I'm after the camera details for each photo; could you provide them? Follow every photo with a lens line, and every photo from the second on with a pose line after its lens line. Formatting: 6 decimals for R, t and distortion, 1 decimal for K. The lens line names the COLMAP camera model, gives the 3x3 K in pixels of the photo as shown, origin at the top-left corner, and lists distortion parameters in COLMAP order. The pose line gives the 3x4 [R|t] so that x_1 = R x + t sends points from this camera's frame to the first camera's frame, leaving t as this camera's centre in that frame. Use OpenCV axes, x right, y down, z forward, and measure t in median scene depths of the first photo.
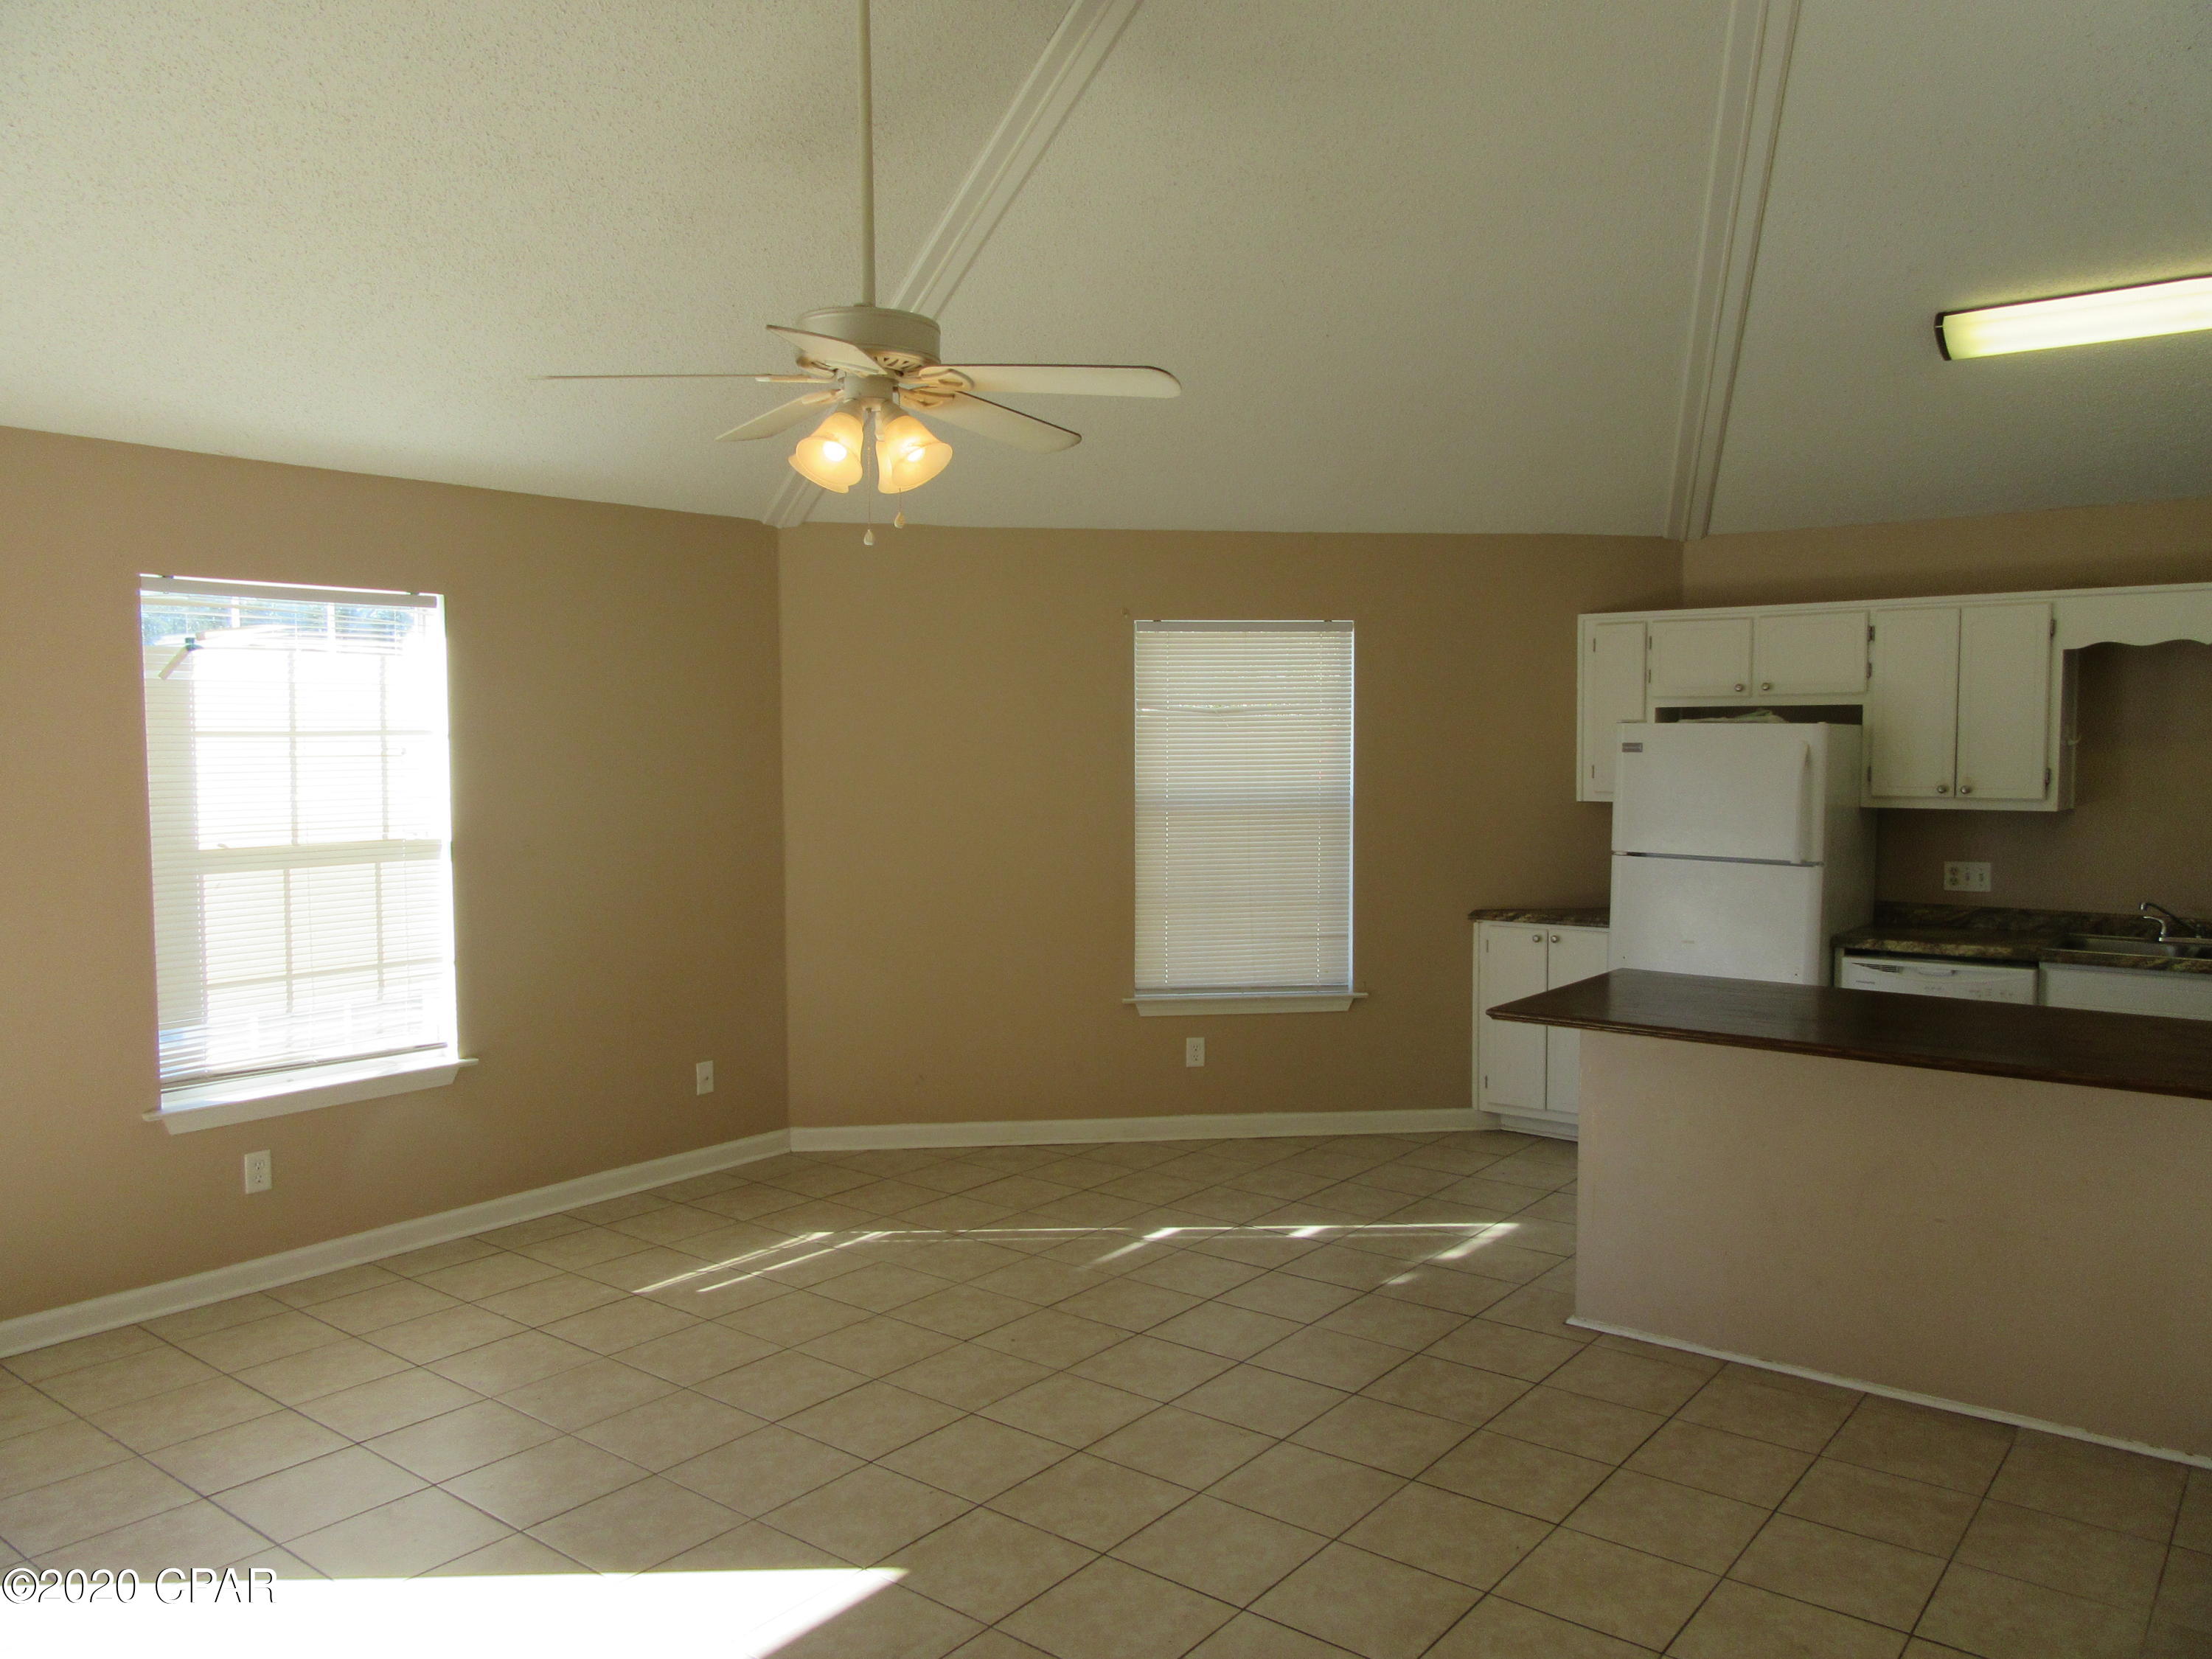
lens RADIAL K [[1625.9, 0, 1105.6], [0, 1625.9, 838.2], [0, 0, 1]] dist [-0.018673, 0.018437]
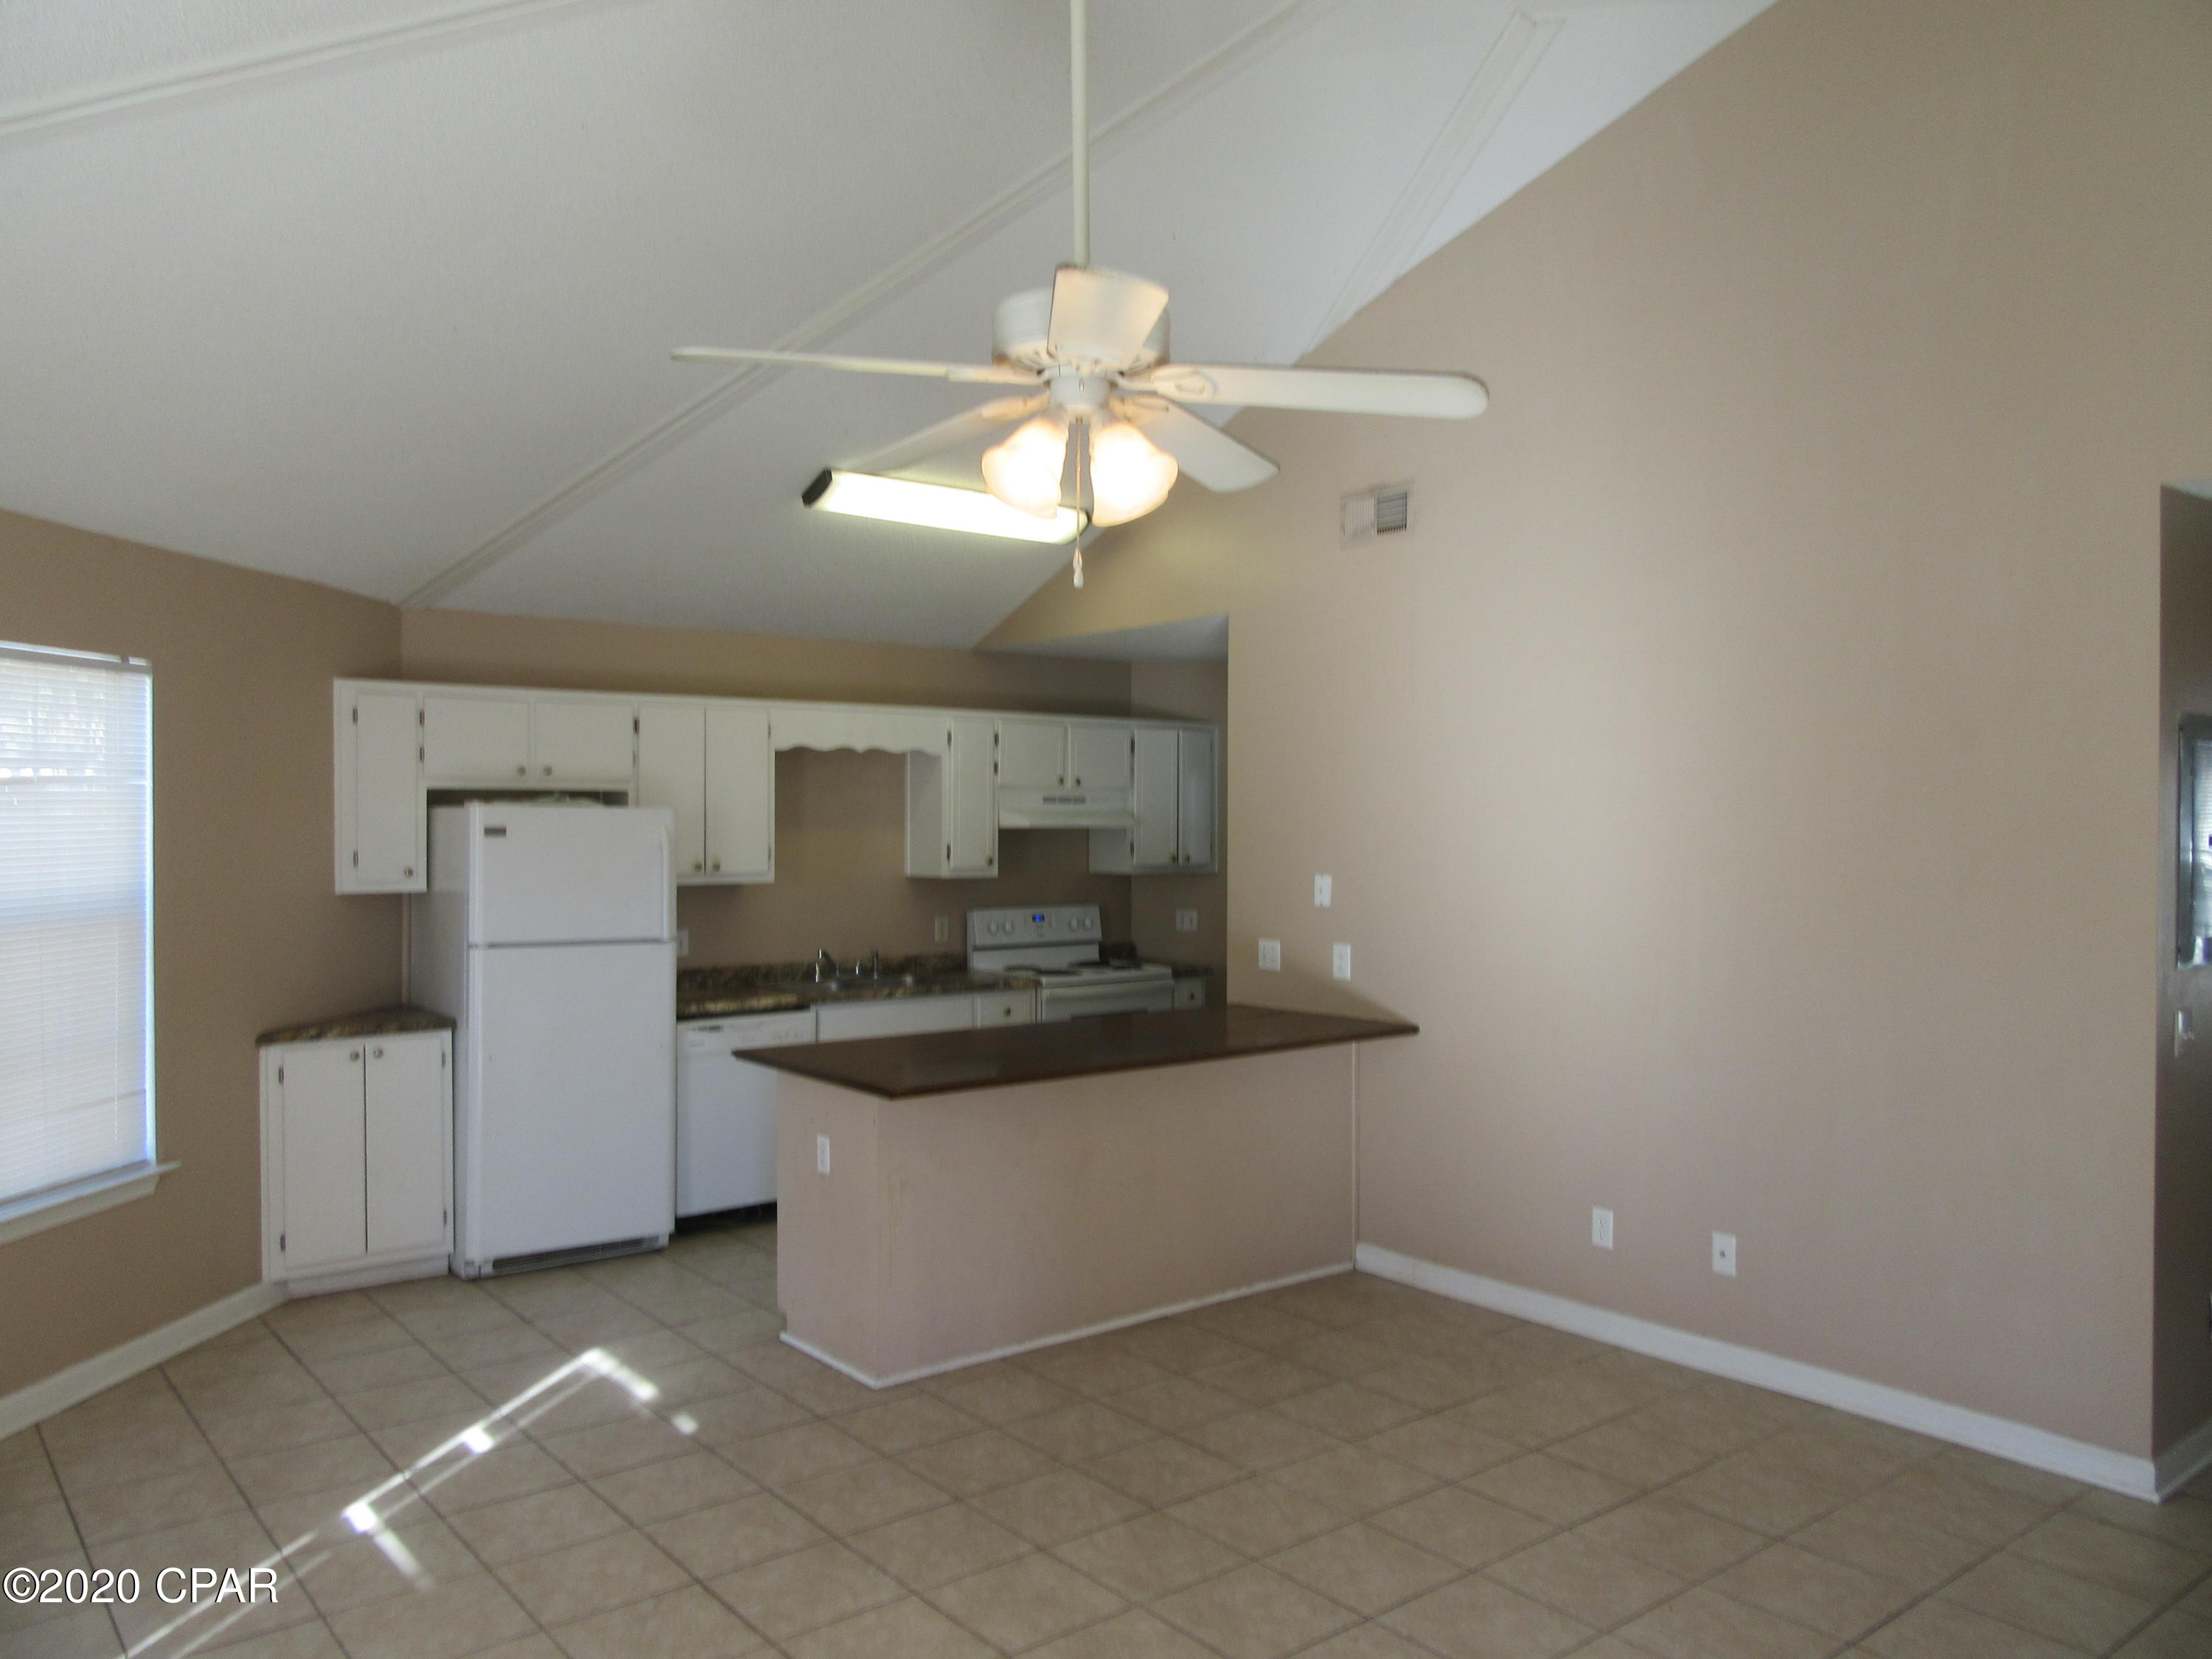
lens RADIAL K [[1625.9, 0, 1102.6], [0, 1625.9, 834.1], [0, 0, 1]] dist [-0.018673, 0.018437]
pose [[0.222819, -0.006292, 0.974840, -0.546947], [0.057335, 0.998333, -0.006662, -0.029998], [-0.973172, 0.057377, 0.222808, 0.483793]]
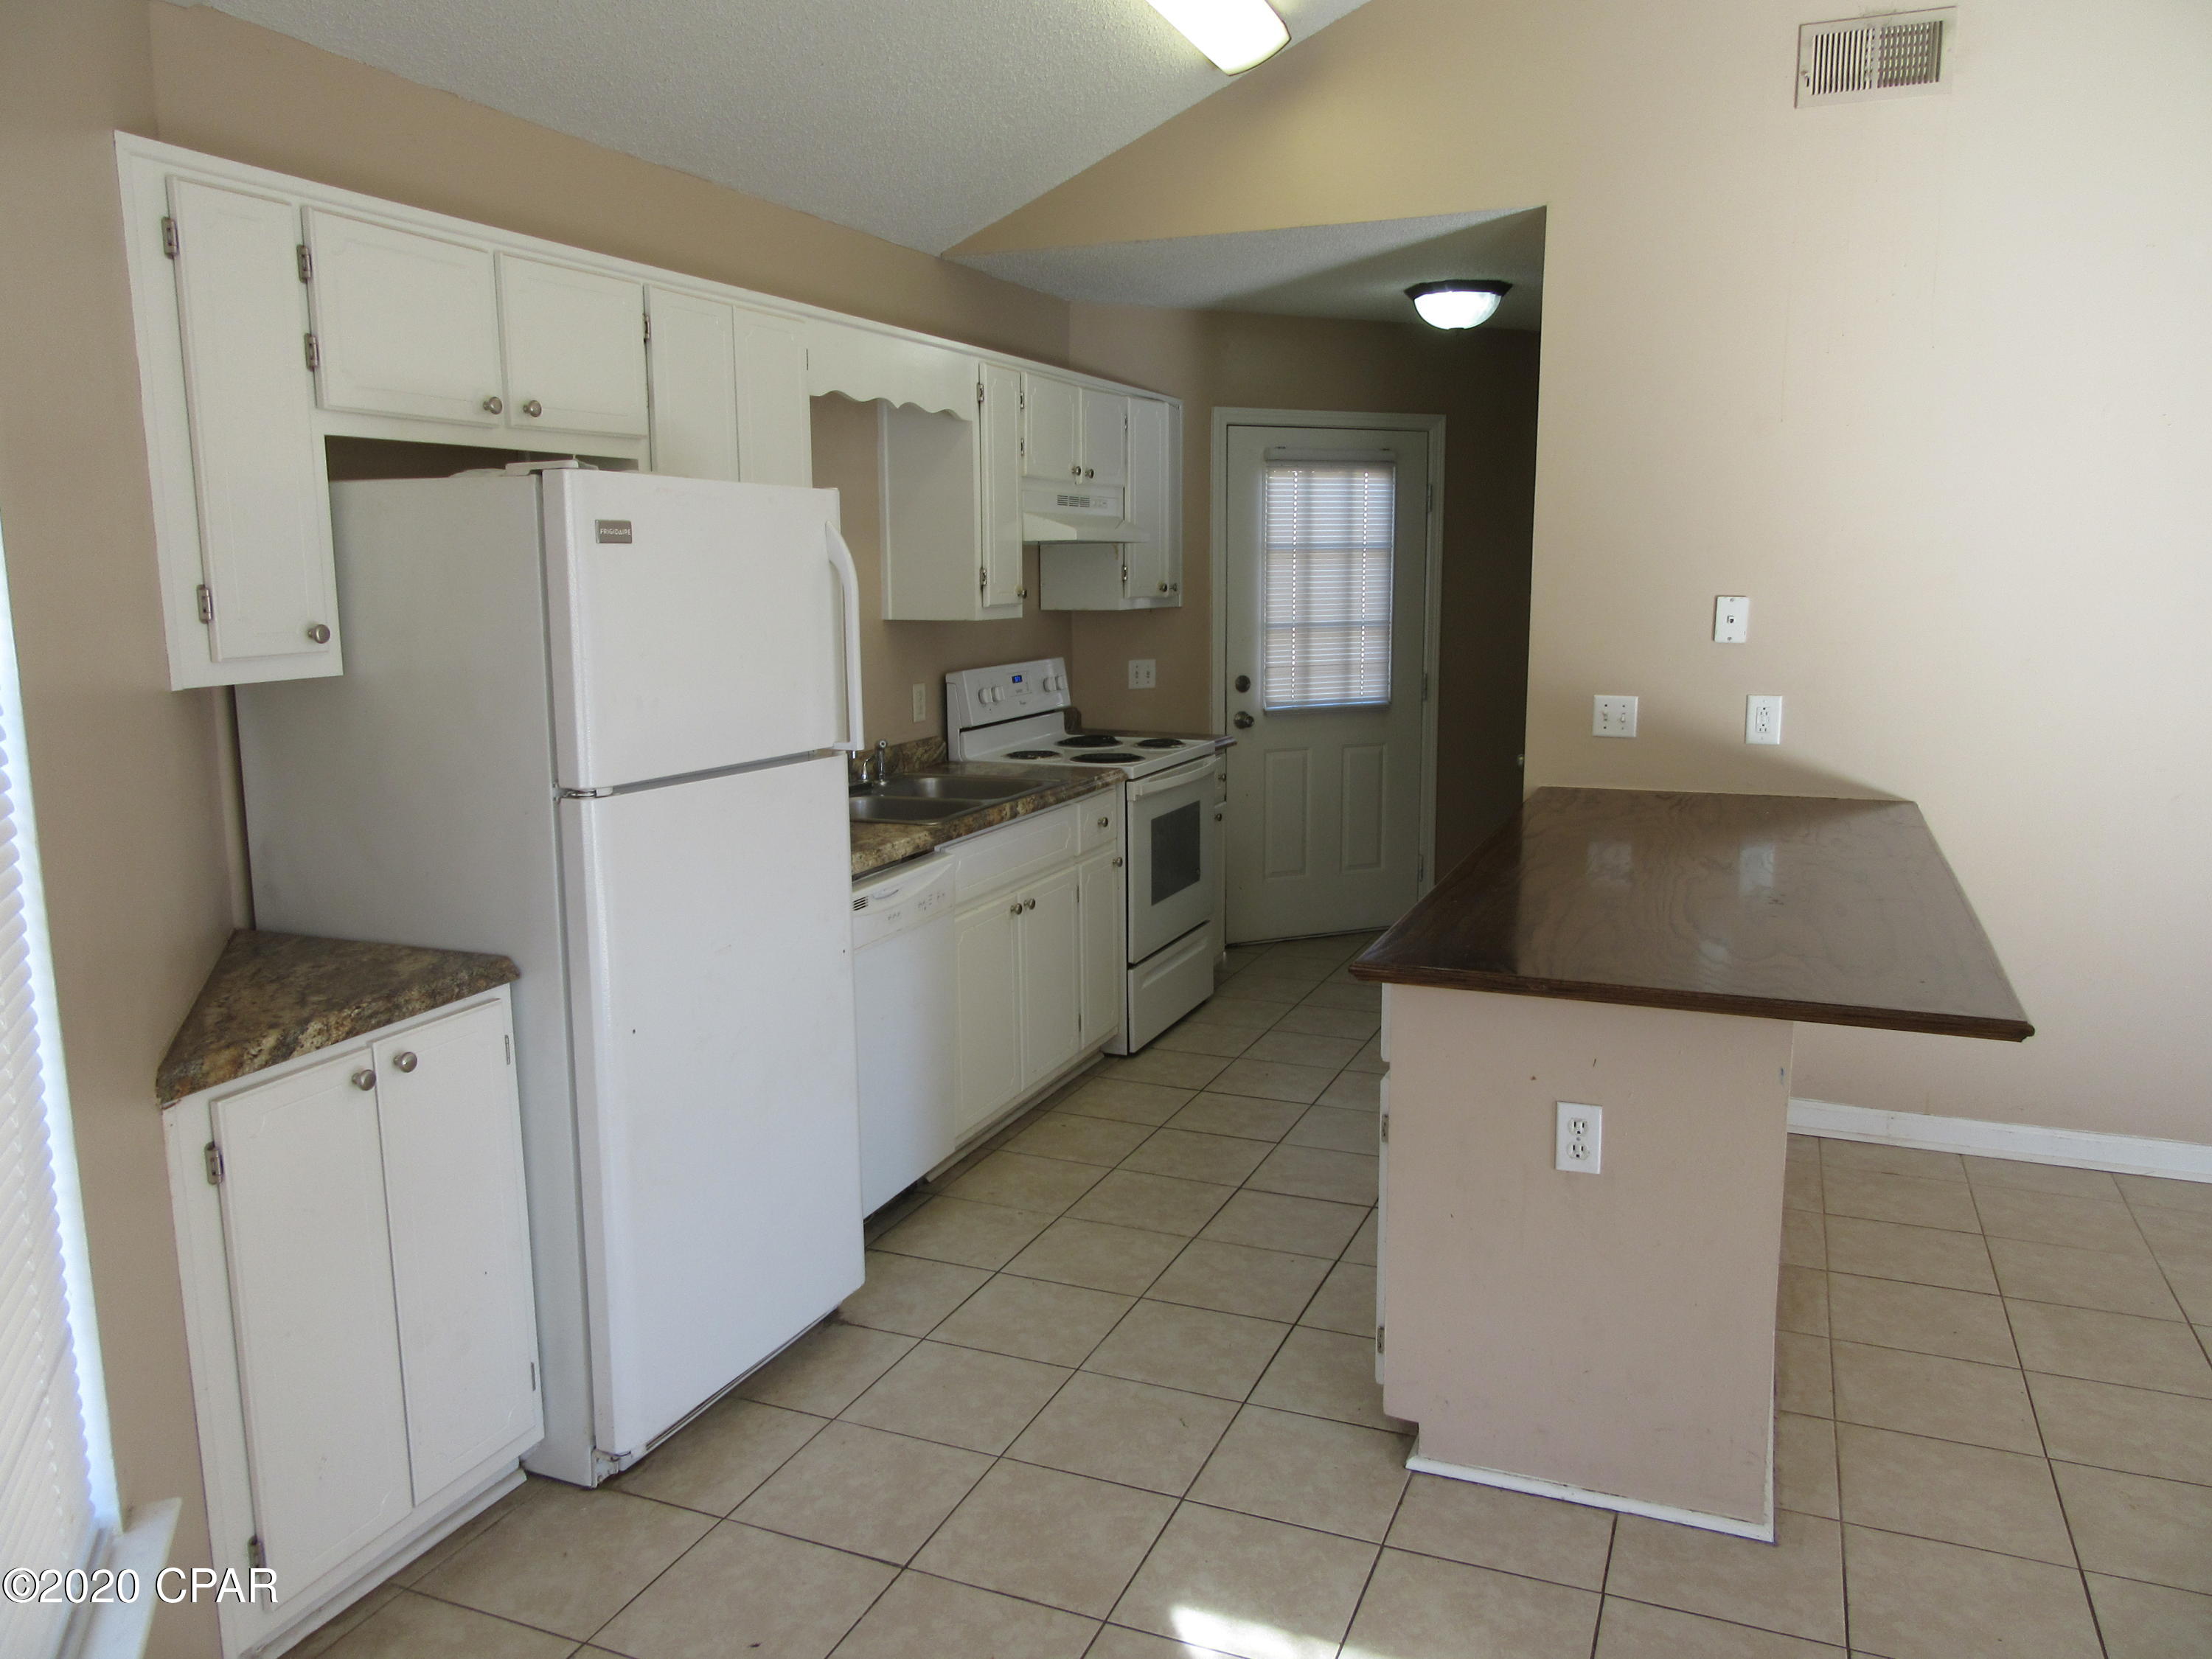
lens RADIAL K [[1625.9, 0, 1101.3], [0, 1625.9, 833.6], [0, 0, 1]] dist [-0.018673, 0.018437]
pose [[-0.273430, -0.155063, 0.949311, -0.120055], [0.067892, 0.981348, 0.179851, -0.049673], [-0.959493, 0.113627, -0.257803, 1.069724]]
